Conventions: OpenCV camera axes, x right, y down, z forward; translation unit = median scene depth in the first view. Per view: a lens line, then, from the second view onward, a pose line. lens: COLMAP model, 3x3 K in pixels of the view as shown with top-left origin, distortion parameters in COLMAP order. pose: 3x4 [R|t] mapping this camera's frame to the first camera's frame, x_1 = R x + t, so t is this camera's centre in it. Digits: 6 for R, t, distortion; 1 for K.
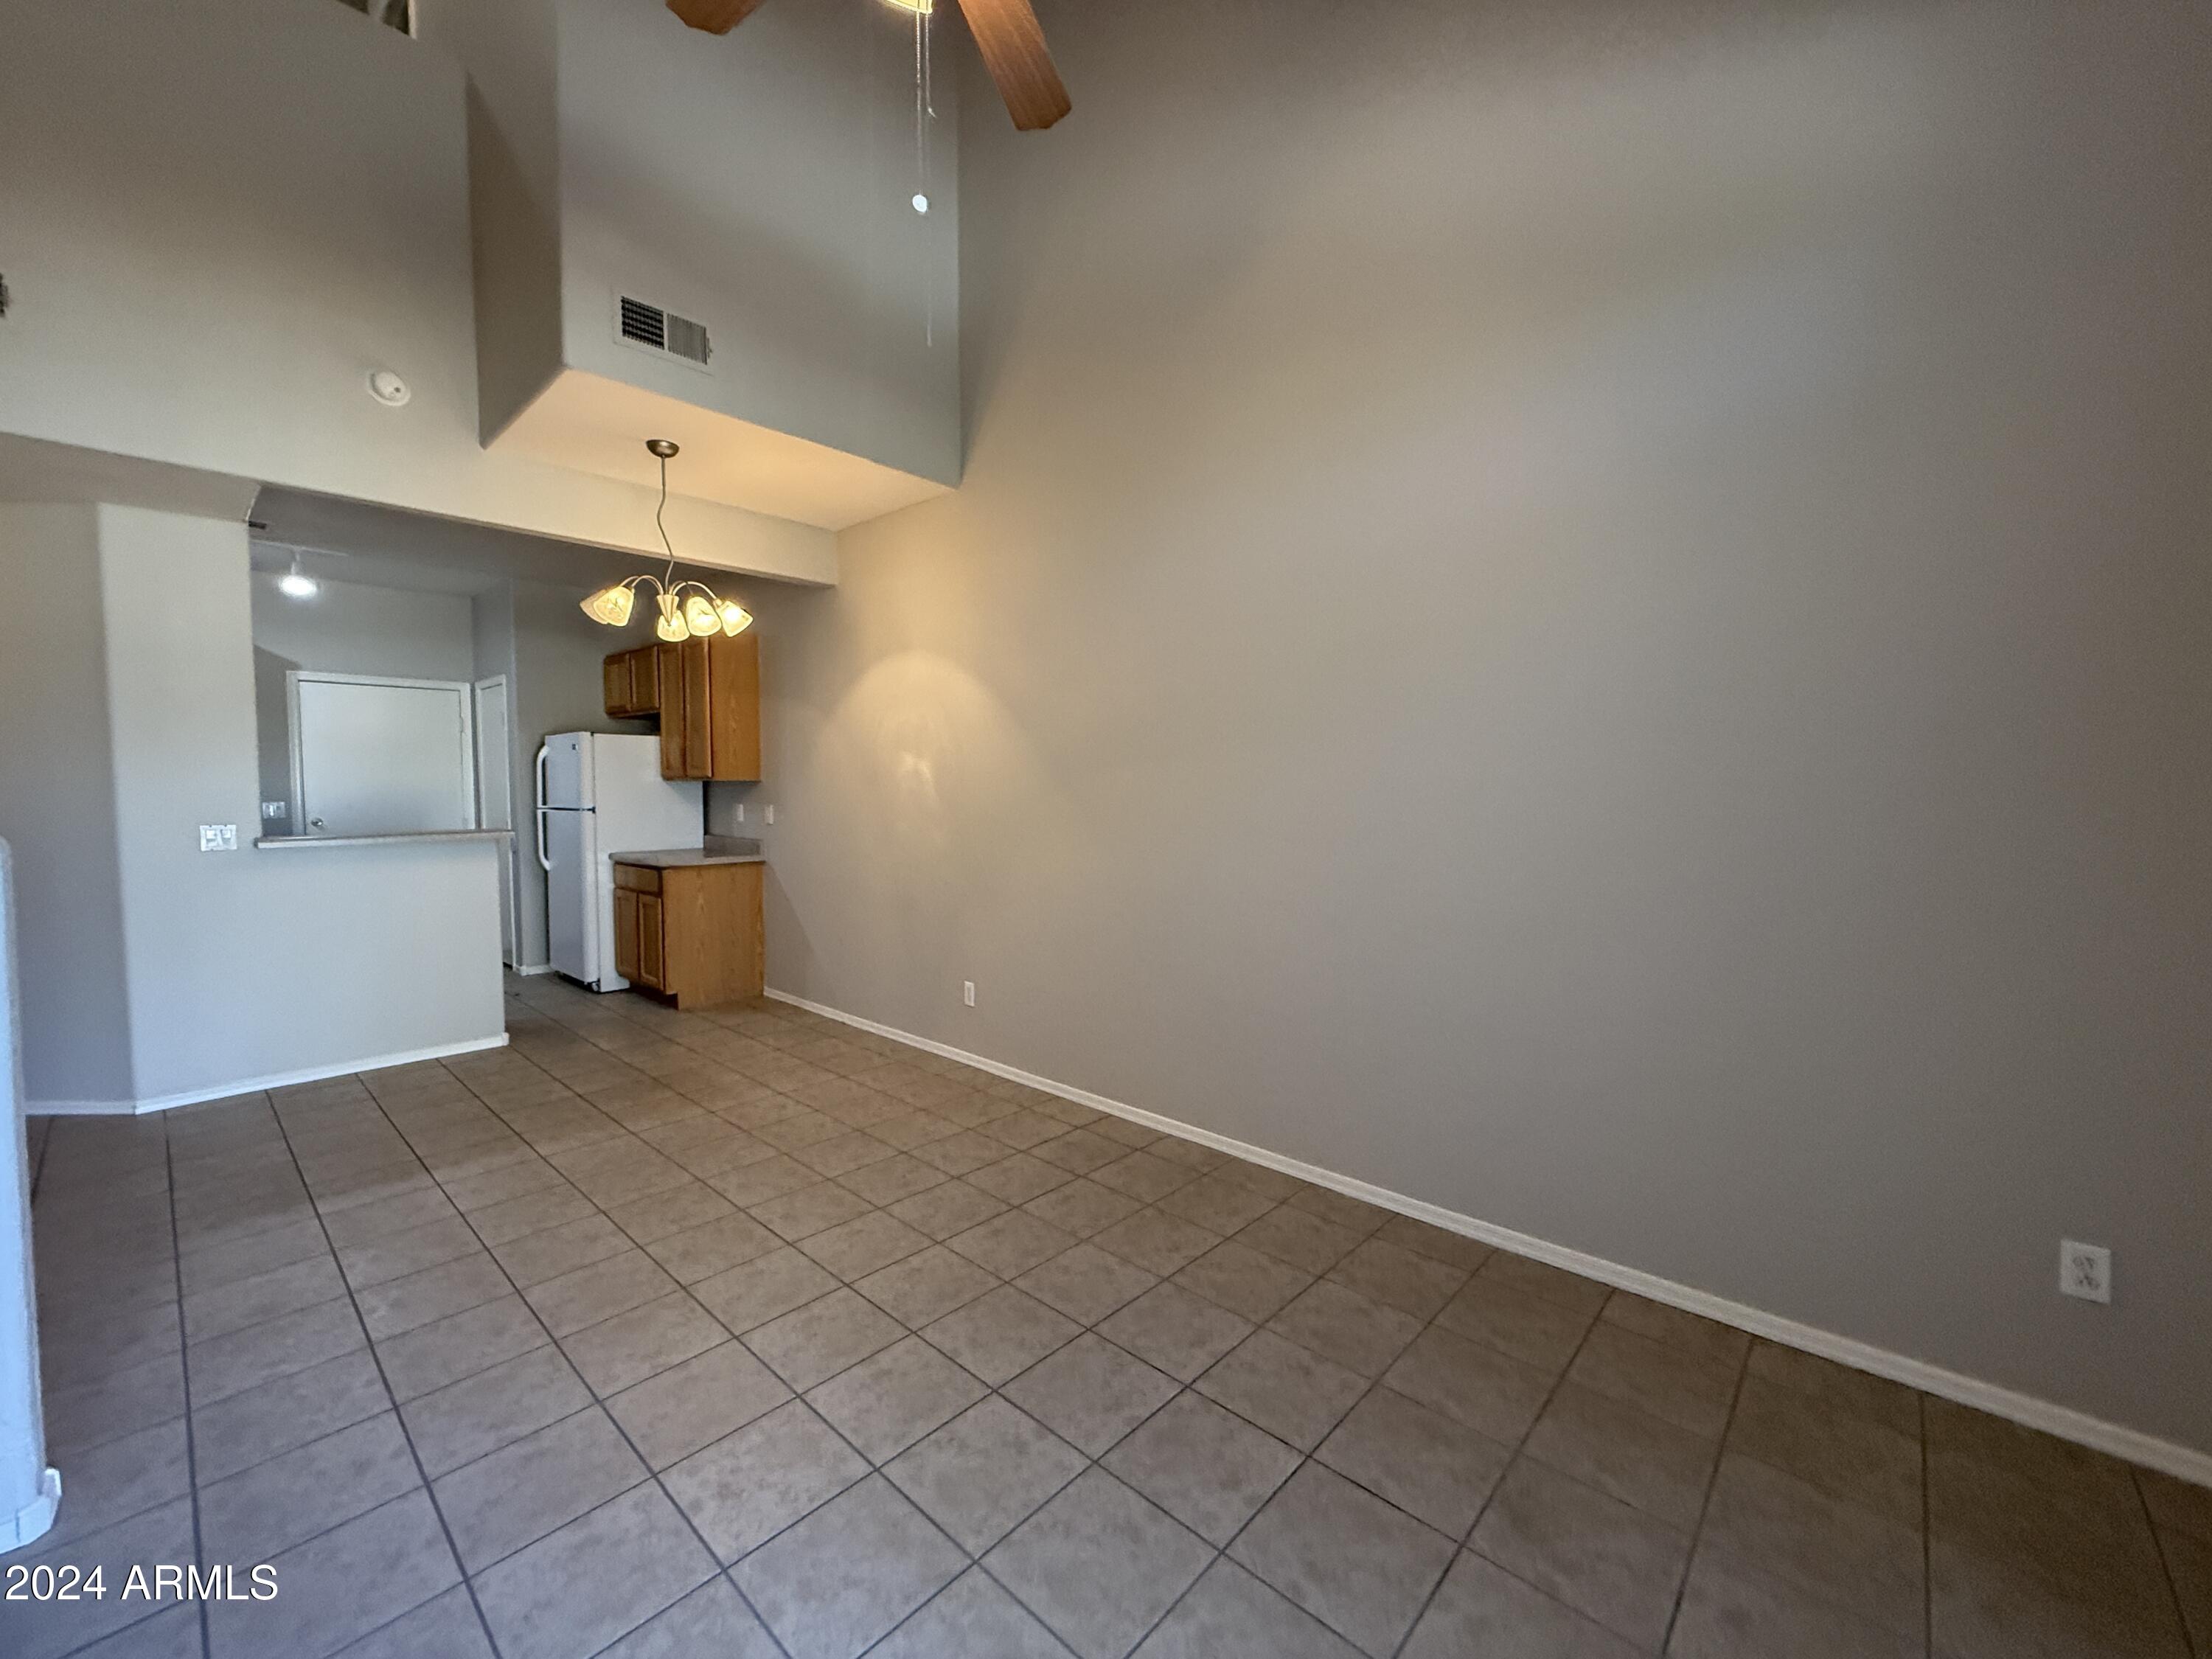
lens RADIAL K [[885.6, 0, 1103.5], [0, 885.6, 833.5], [0, 0, 1]] dist [0.003537, -0.001407]
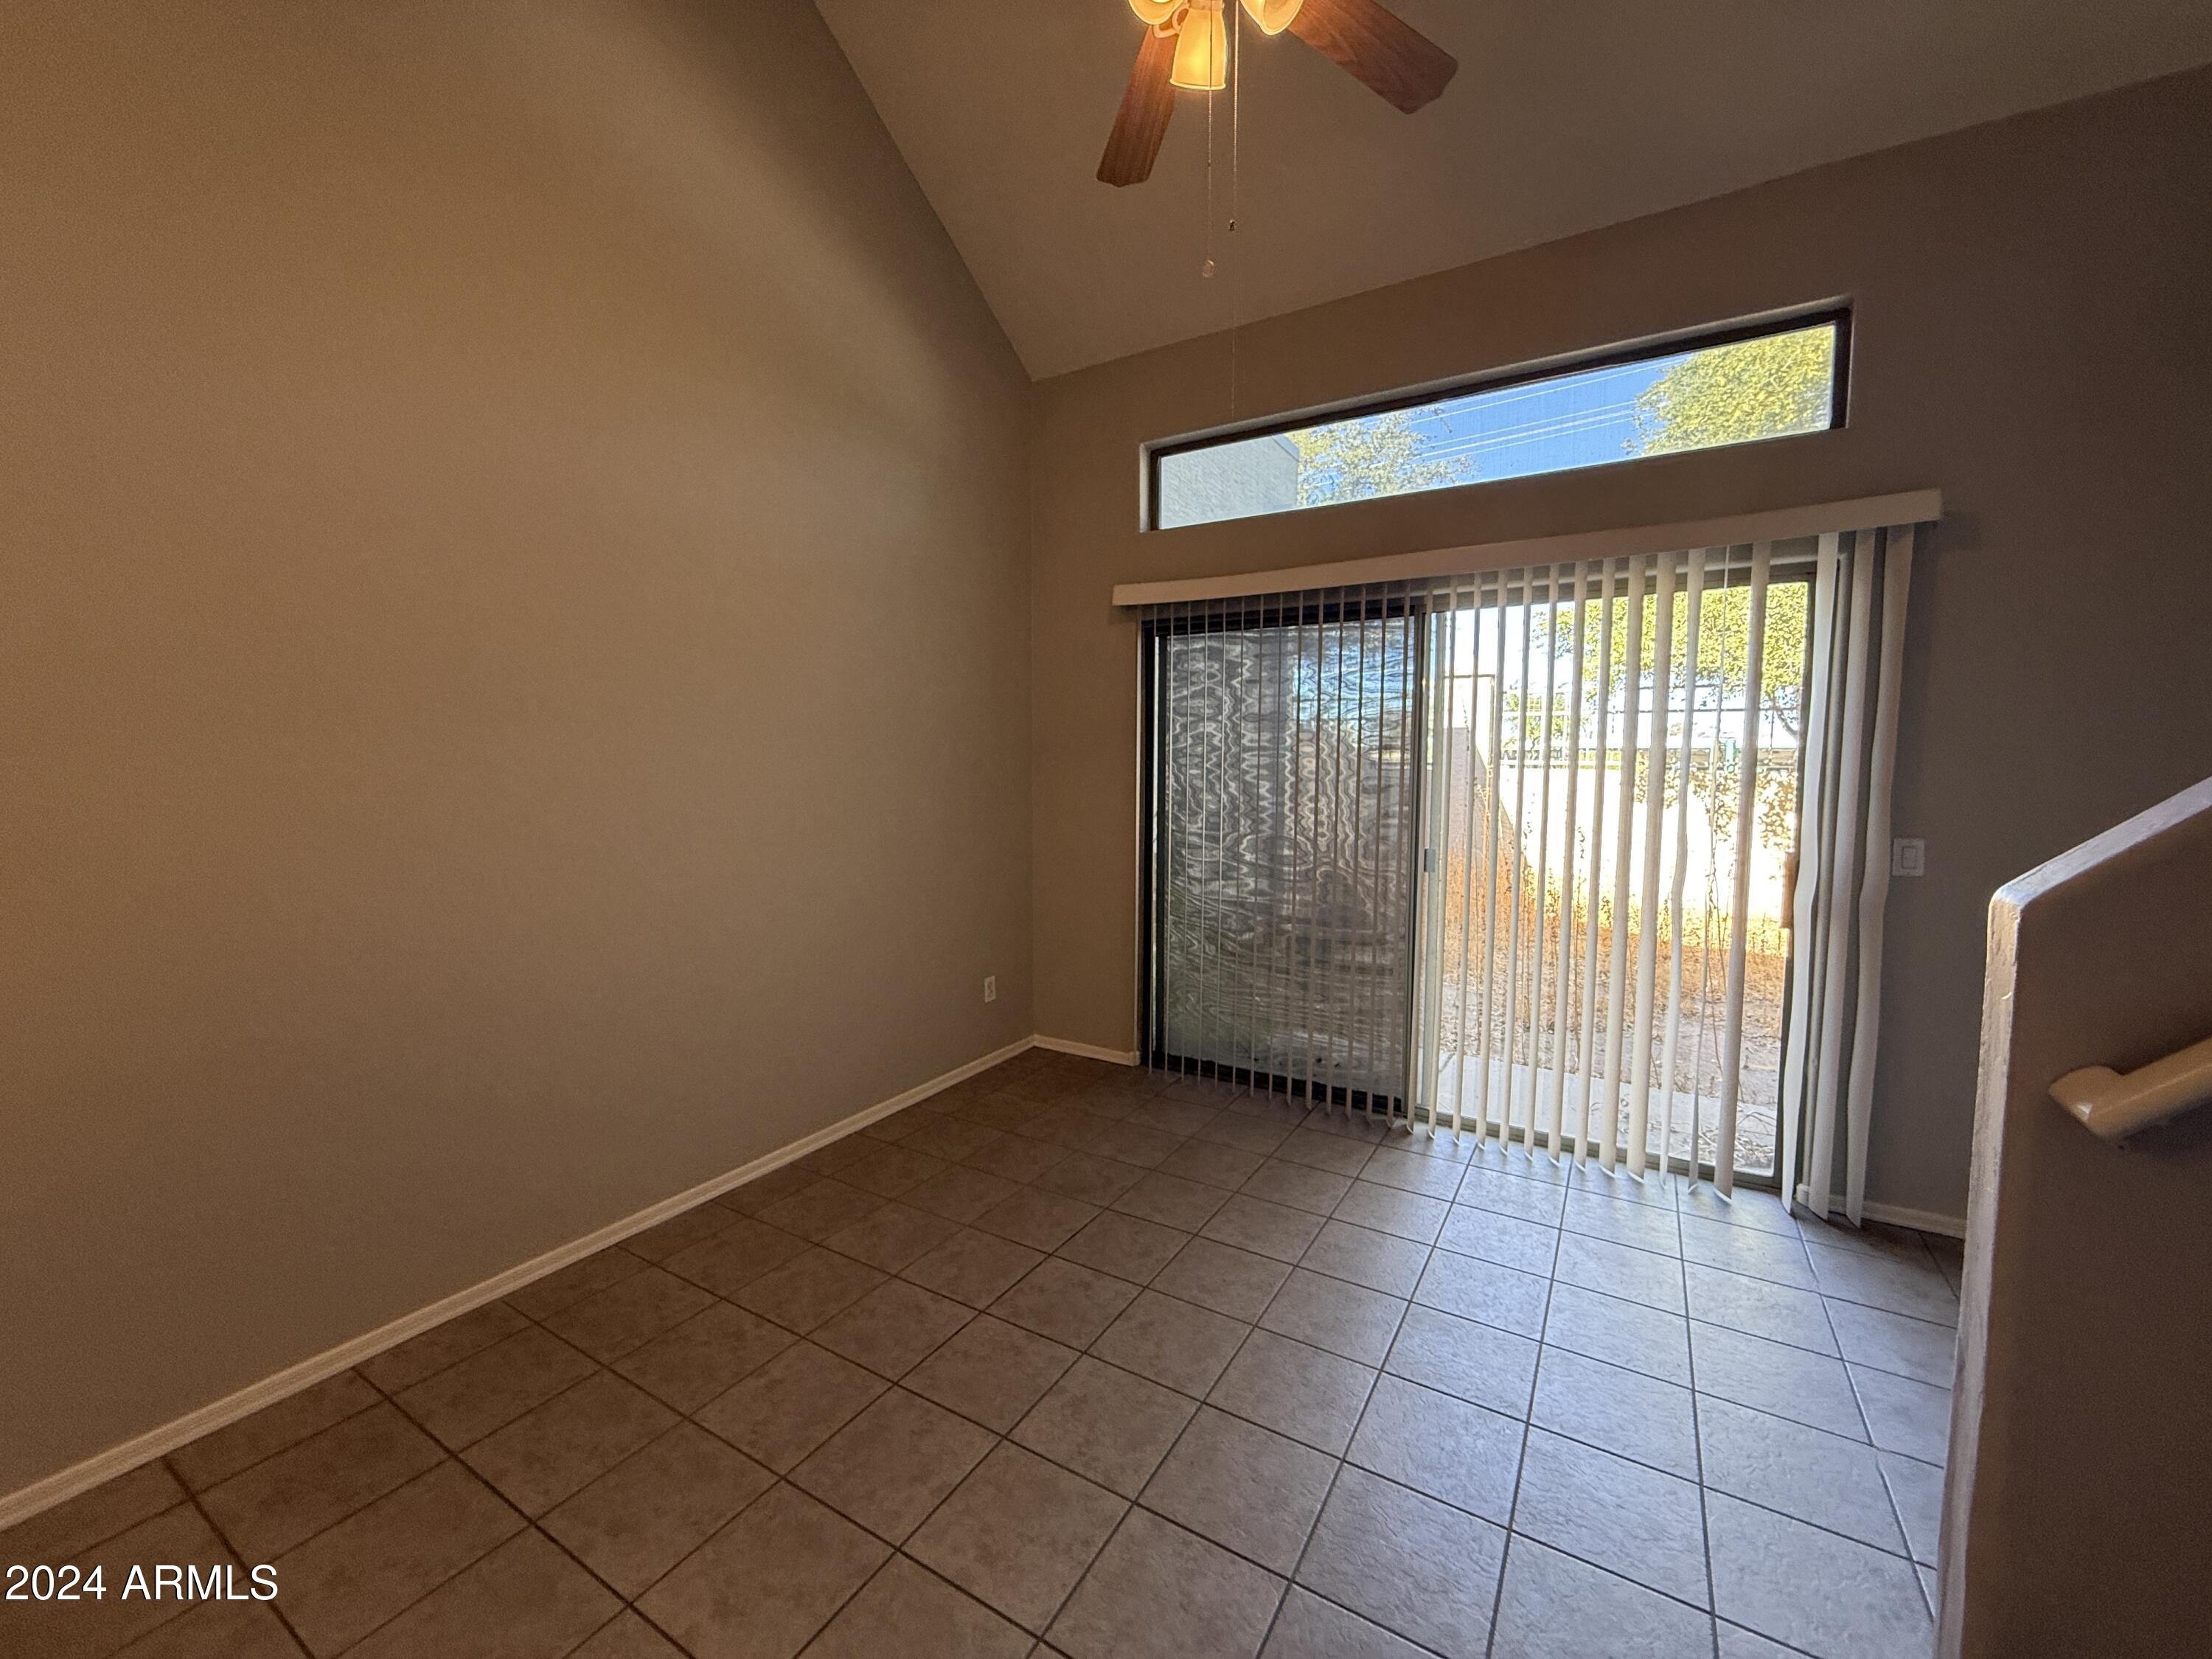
lens RADIAL K [[885.6, 0, 1096.5], [0, 885.6, 836.1], [0, 0, 1]] dist [0.003537, -0.001407]
pose [[-0.194109, -0.081835, 0.977561, -0.561766], [0.052482, 0.994221, 0.093651, -0.041569], [-0.979575, 0.069483, -0.188693, 0.588129]]
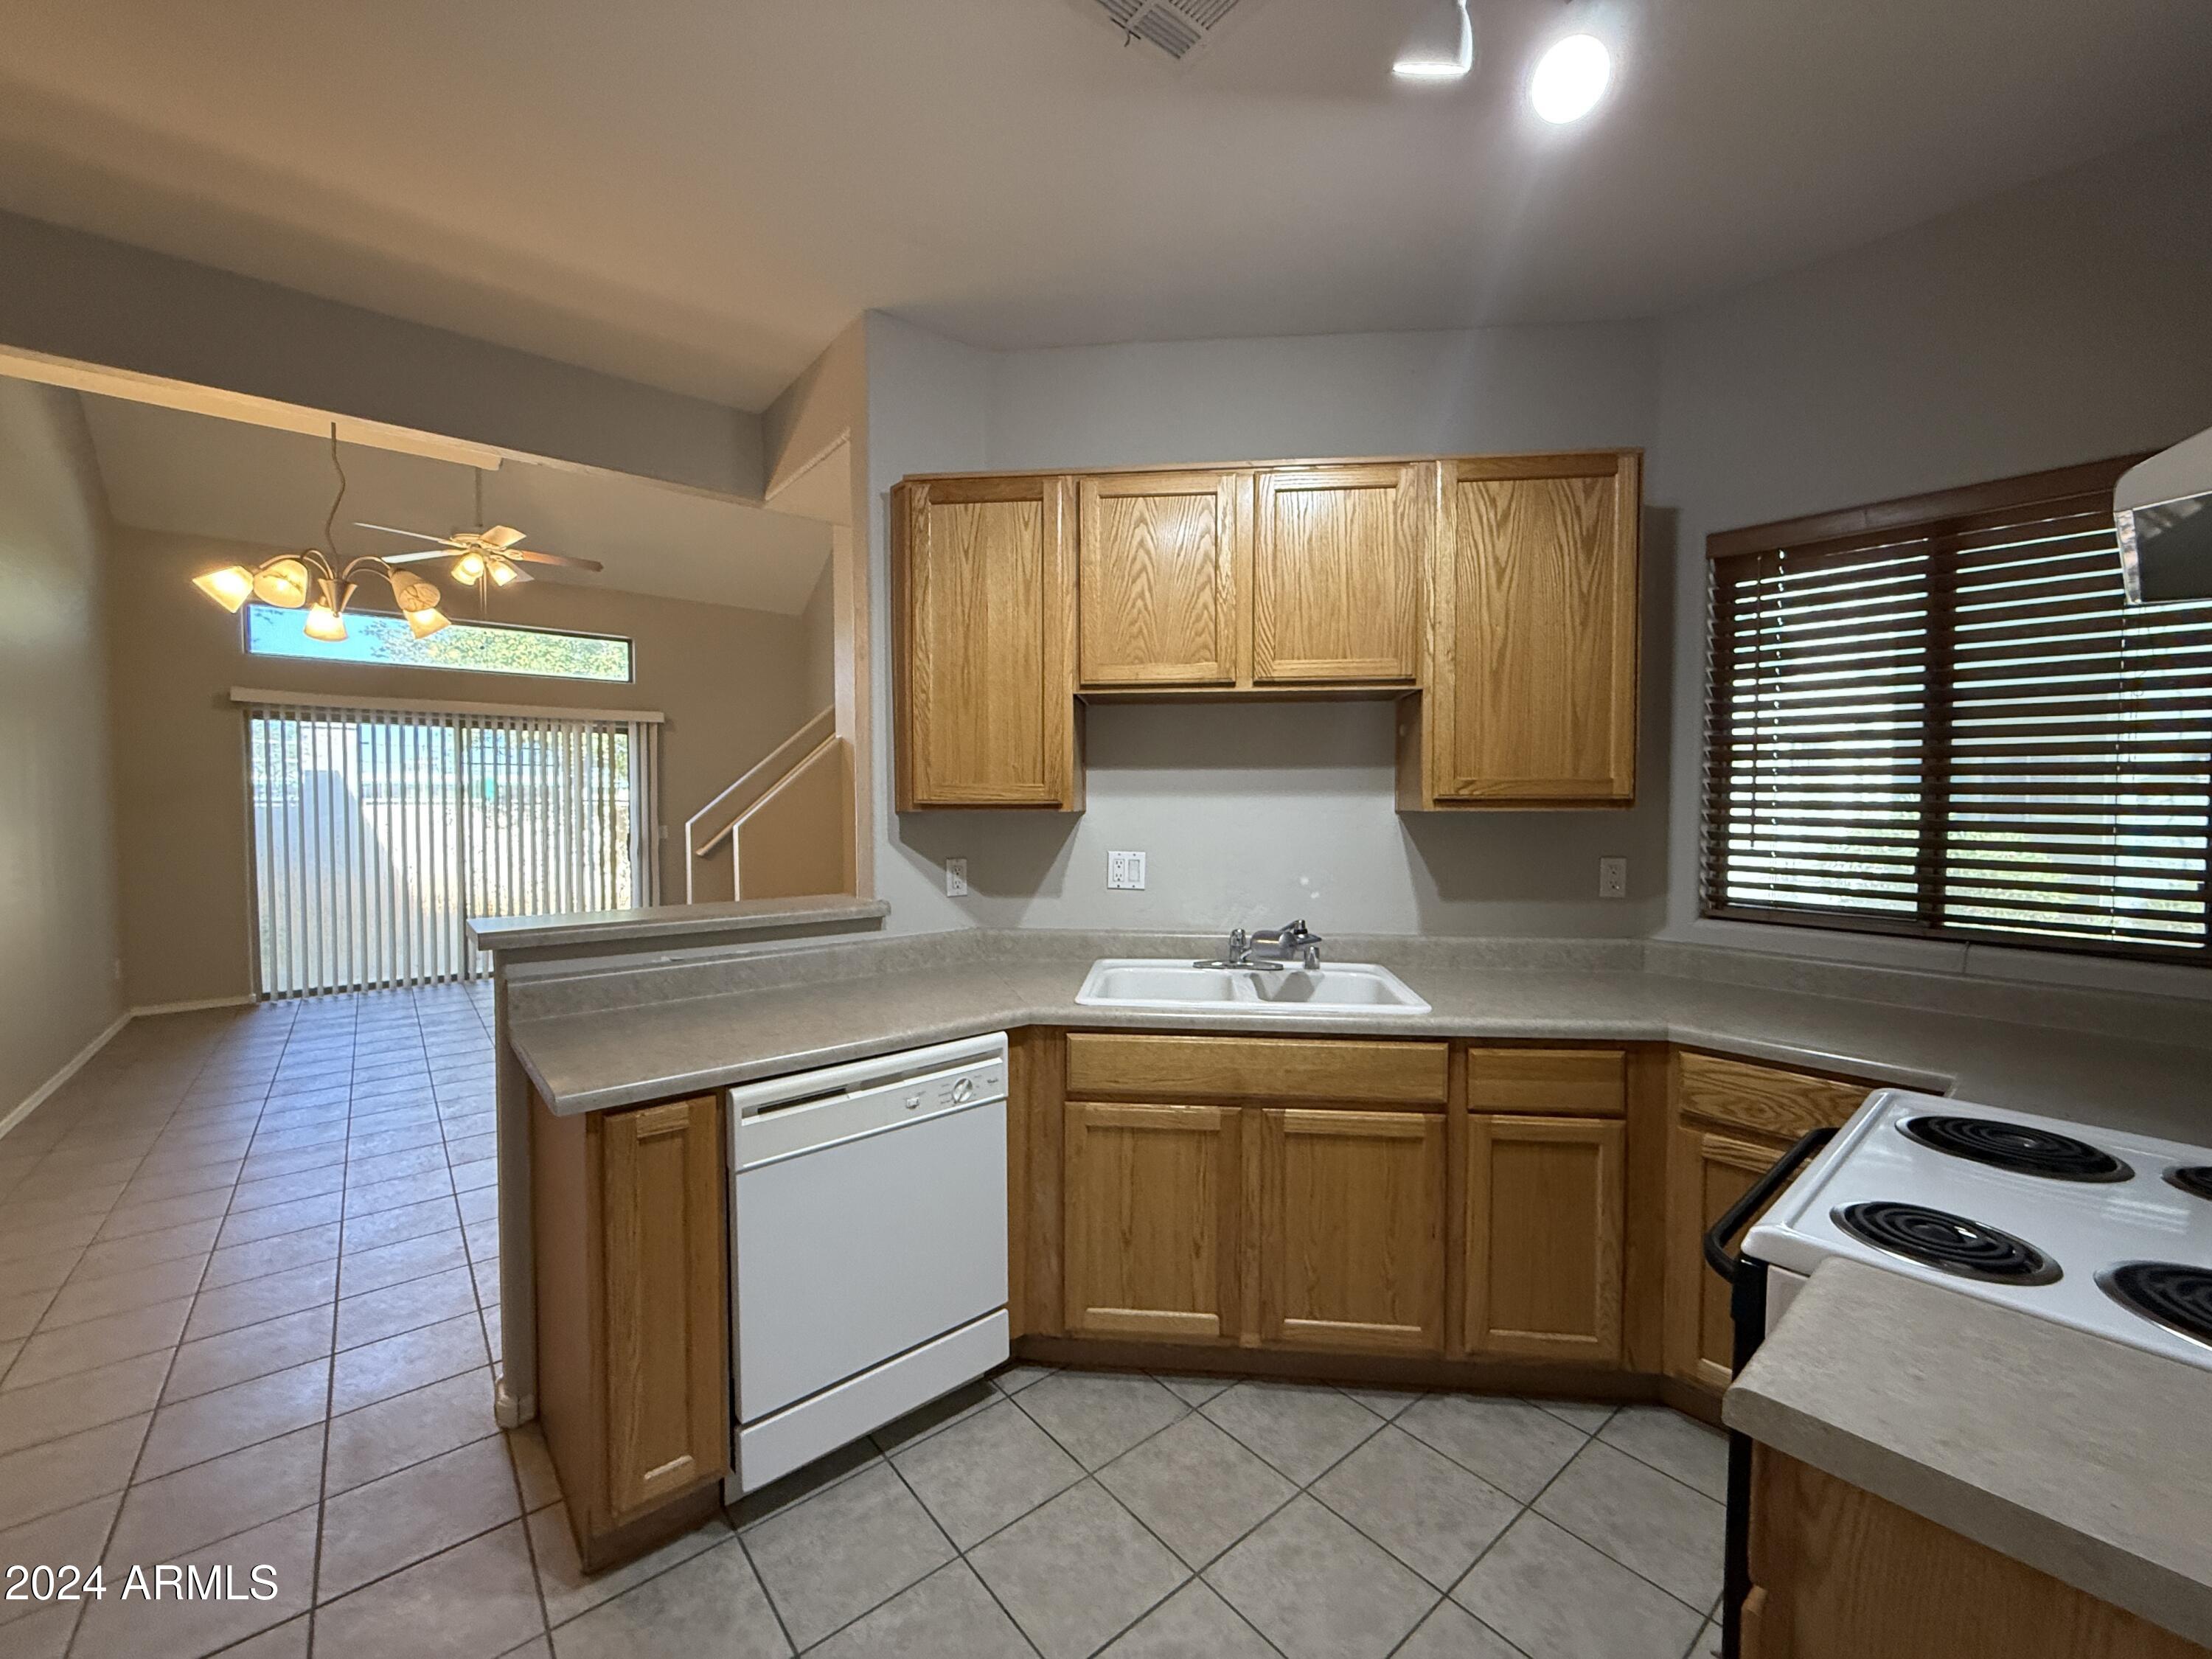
lens RADIAL K [[885.6, 0, 1103.3], [0, 885.6, 823.9], [0, 0, 1]] dist [0.003537, -0.001407]
pose [[-0.989666, 0.000349, 0.143394, -1.381658], [0.012776, 0.996235, 0.085751, -0.113597], [-0.142824, 0.086697, -0.985944, 1.822879]]
